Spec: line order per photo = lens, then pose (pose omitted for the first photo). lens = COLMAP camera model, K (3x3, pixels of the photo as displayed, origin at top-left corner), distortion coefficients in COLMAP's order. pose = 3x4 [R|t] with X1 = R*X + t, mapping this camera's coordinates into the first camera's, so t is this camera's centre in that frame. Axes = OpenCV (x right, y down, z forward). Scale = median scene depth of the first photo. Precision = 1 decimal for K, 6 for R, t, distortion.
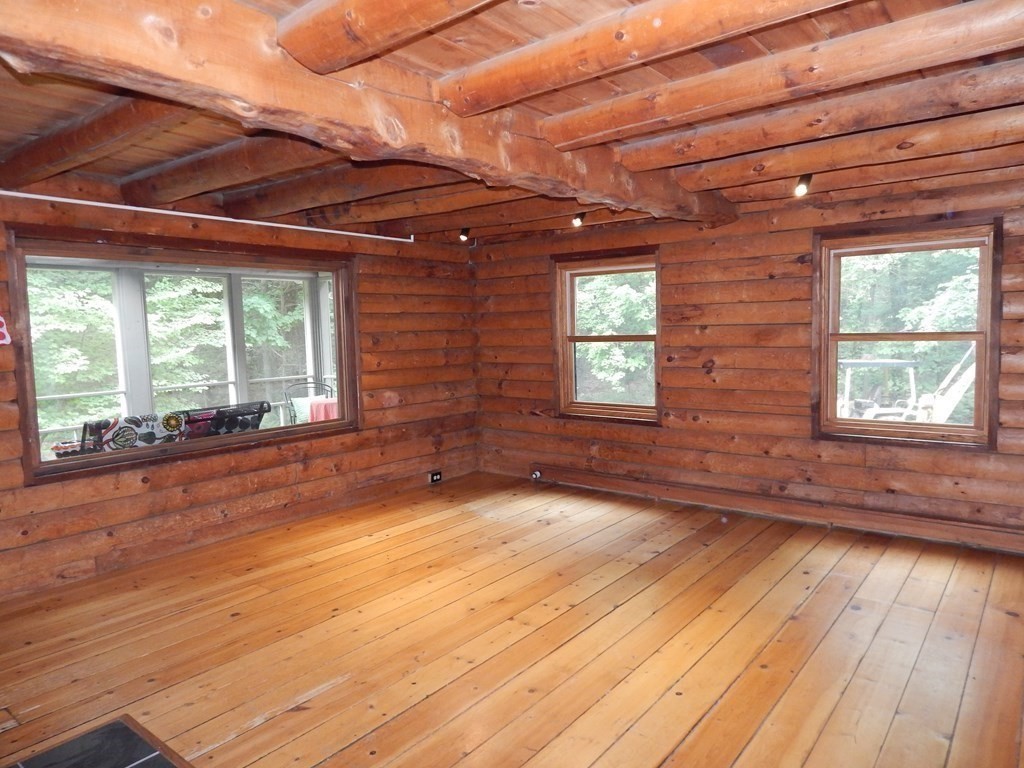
lens RADIAL K [[675.5, 0, 512.8], [0, 675.5, 380.1], [0, 0, 1]] dist [0.003167, -0.006435]
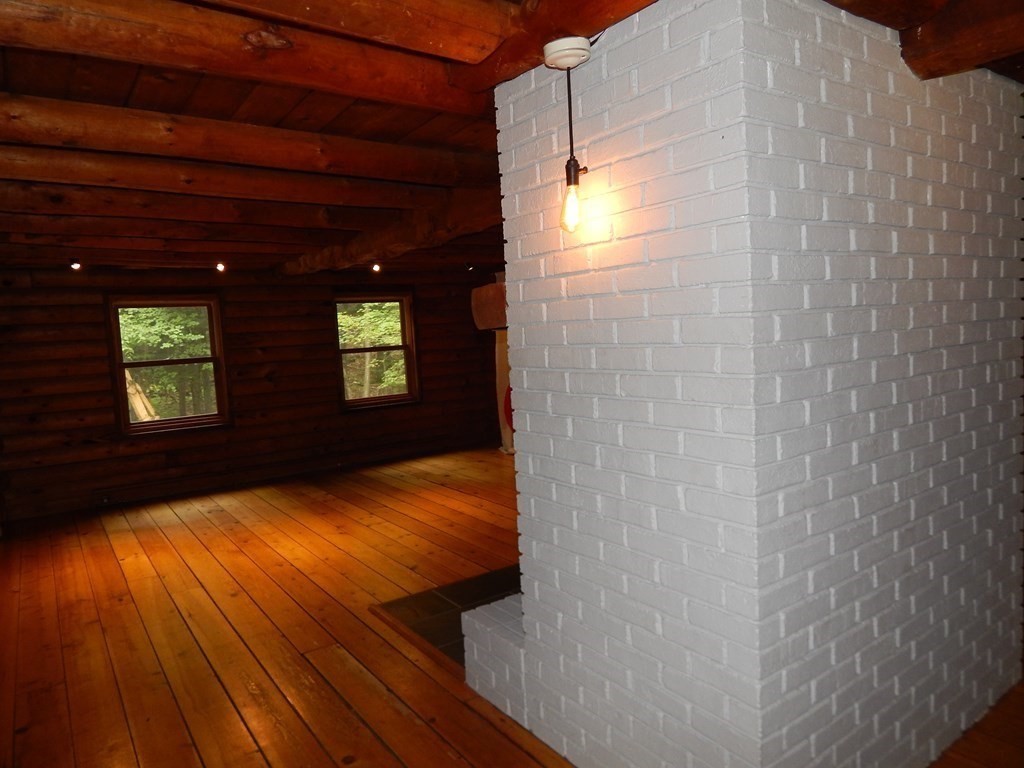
lens RADIAL K [[675.5, 0, 512.8], [0, 675.5, 380.1], [0, 0, 1]] dist [0.003167, -0.006435]
pose [[0.270645, -0.059772, 0.960822, -1.319138], [0.119434, 0.992444, 0.028097, 0.010862], [-0.955242, 0.107151, 0.275739, 0.194916]]
